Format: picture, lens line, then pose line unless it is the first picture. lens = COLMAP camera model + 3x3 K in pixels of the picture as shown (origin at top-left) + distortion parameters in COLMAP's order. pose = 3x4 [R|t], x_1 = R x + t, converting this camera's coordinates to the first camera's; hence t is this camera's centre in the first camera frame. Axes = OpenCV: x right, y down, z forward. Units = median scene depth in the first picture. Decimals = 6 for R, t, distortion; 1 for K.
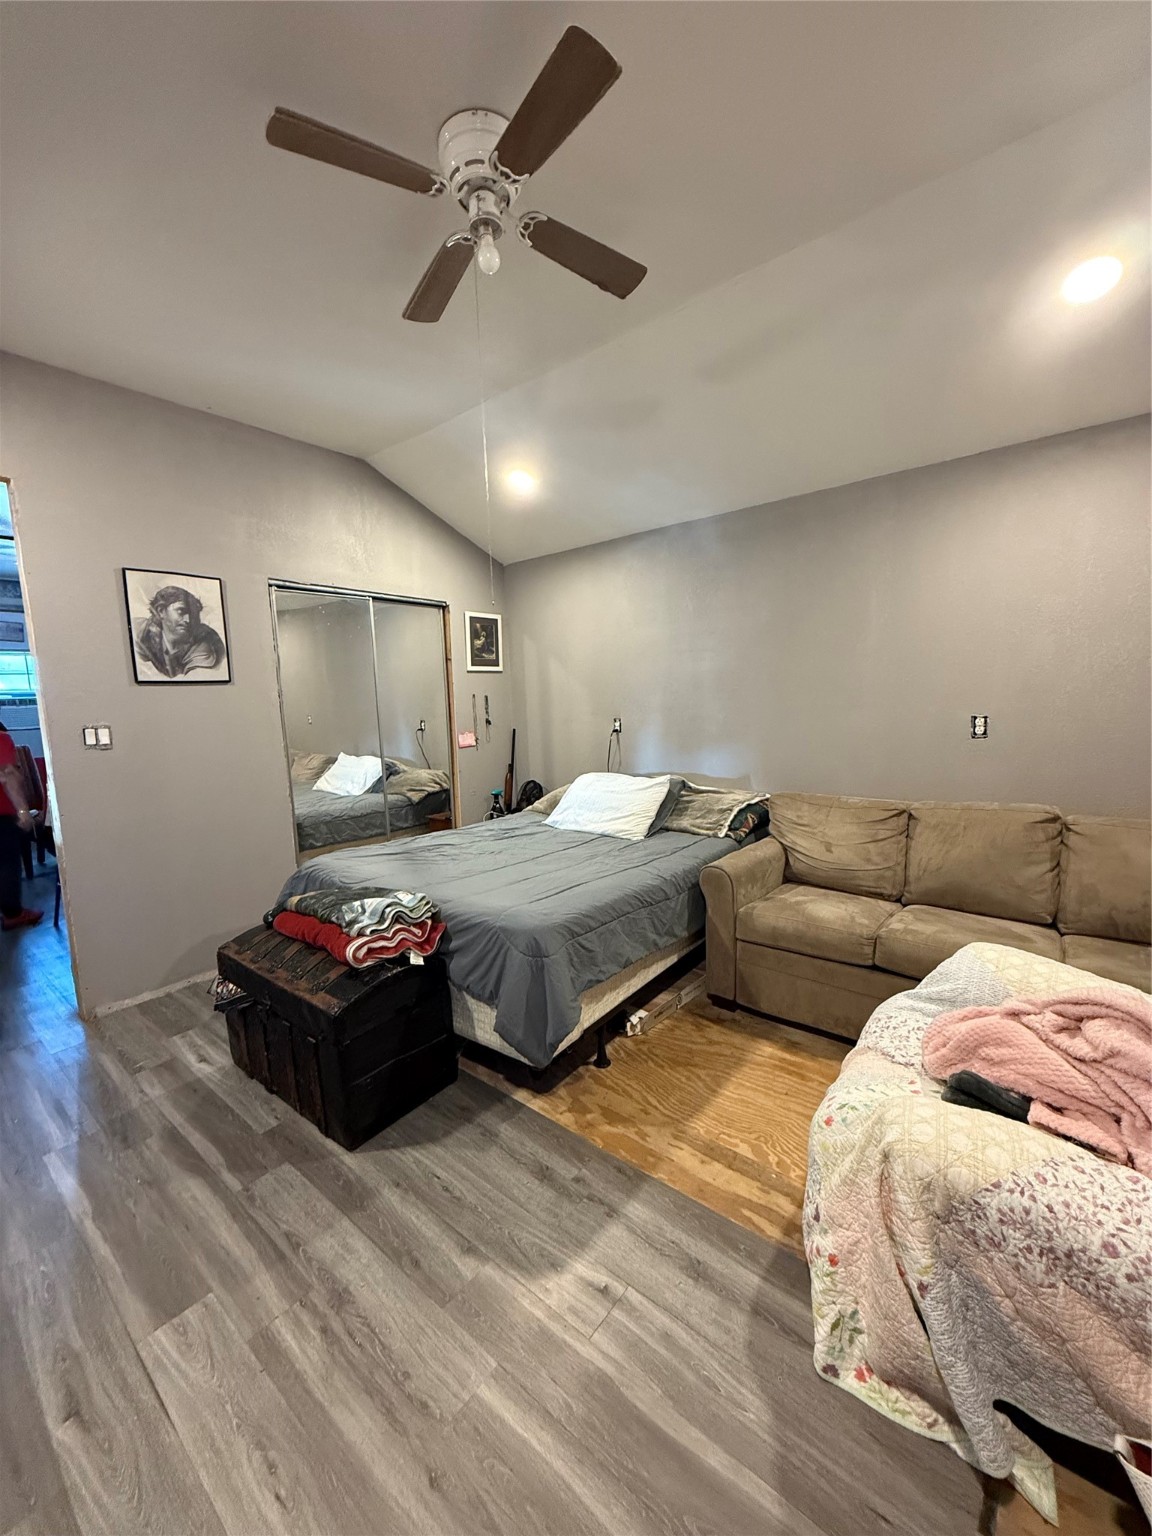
lens RADIAL K [[613.6, 0, 576.0], [0, 613.6, 768.0], [0, 0, 1]] dist [-0.000656, -0.000123]
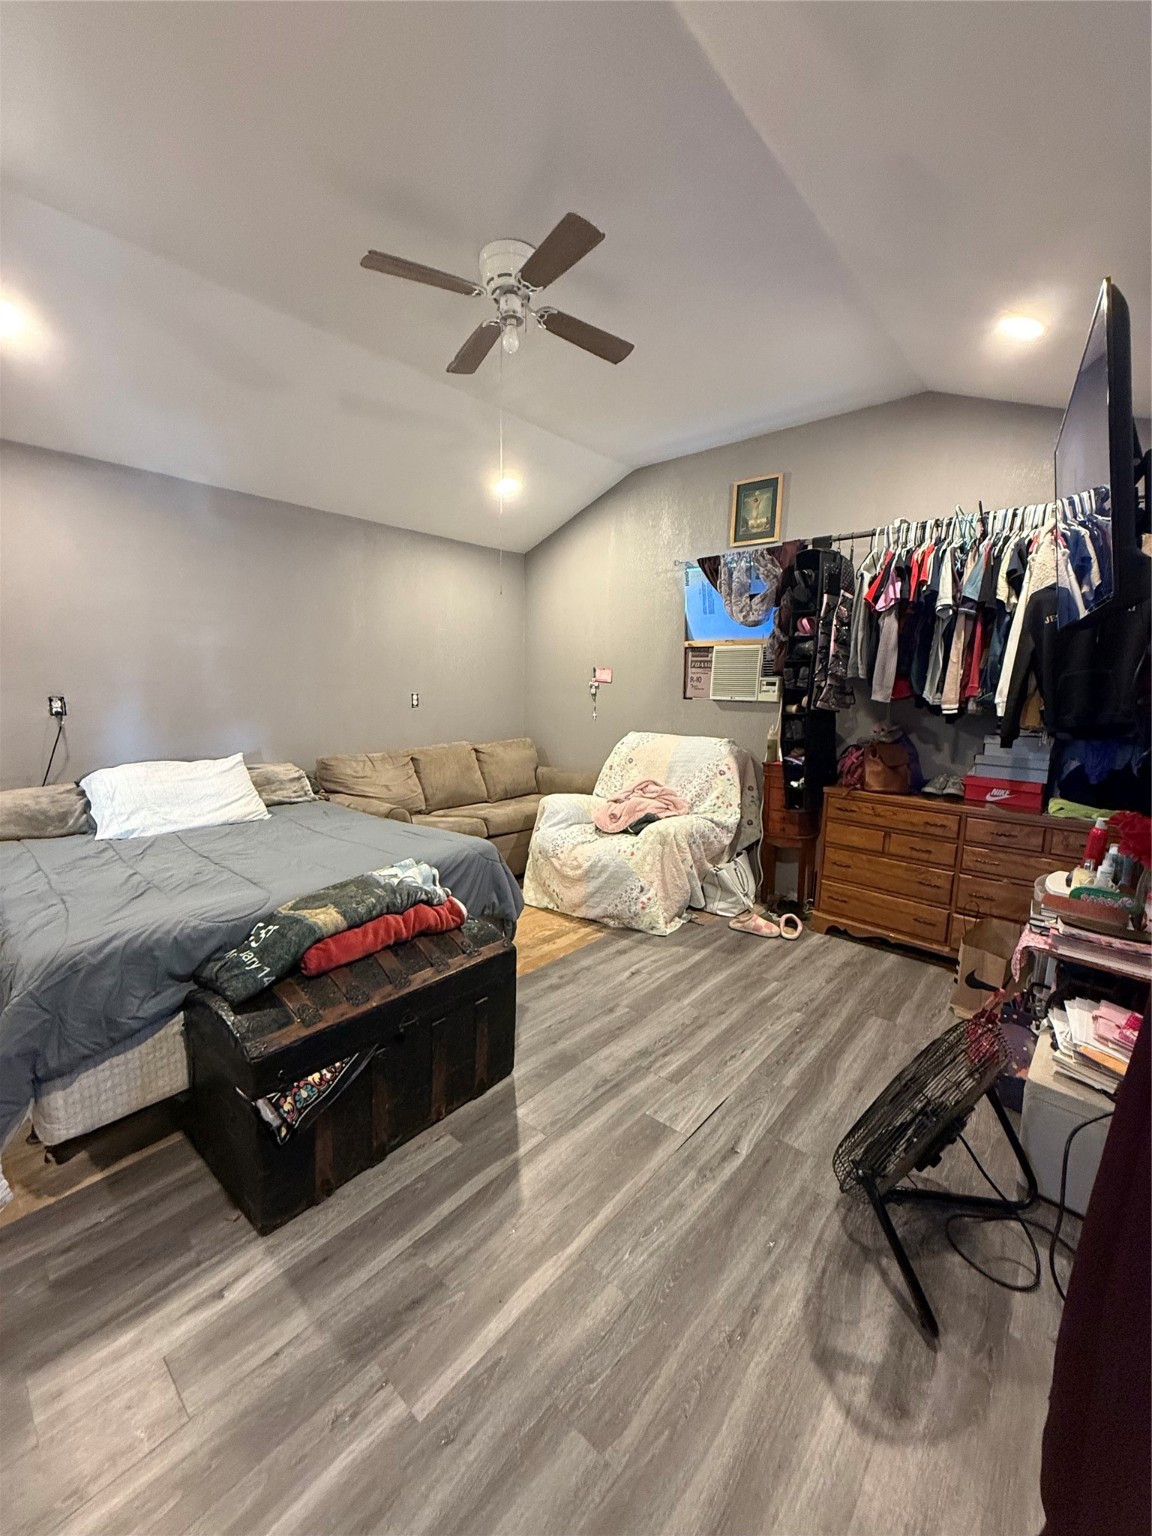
lens RADIAL K [[613.6, 0, 576.0], [0, 613.6, 768.0], [0, 0, 1]] dist [-0.000656, -0.000123]
pose [[0.028153, -0.102764, 0.994307, -1.578250], [0.102799, 0.989725, 0.099380, -0.013745], [-0.994304, 0.099416, 0.038428, 0.887585]]
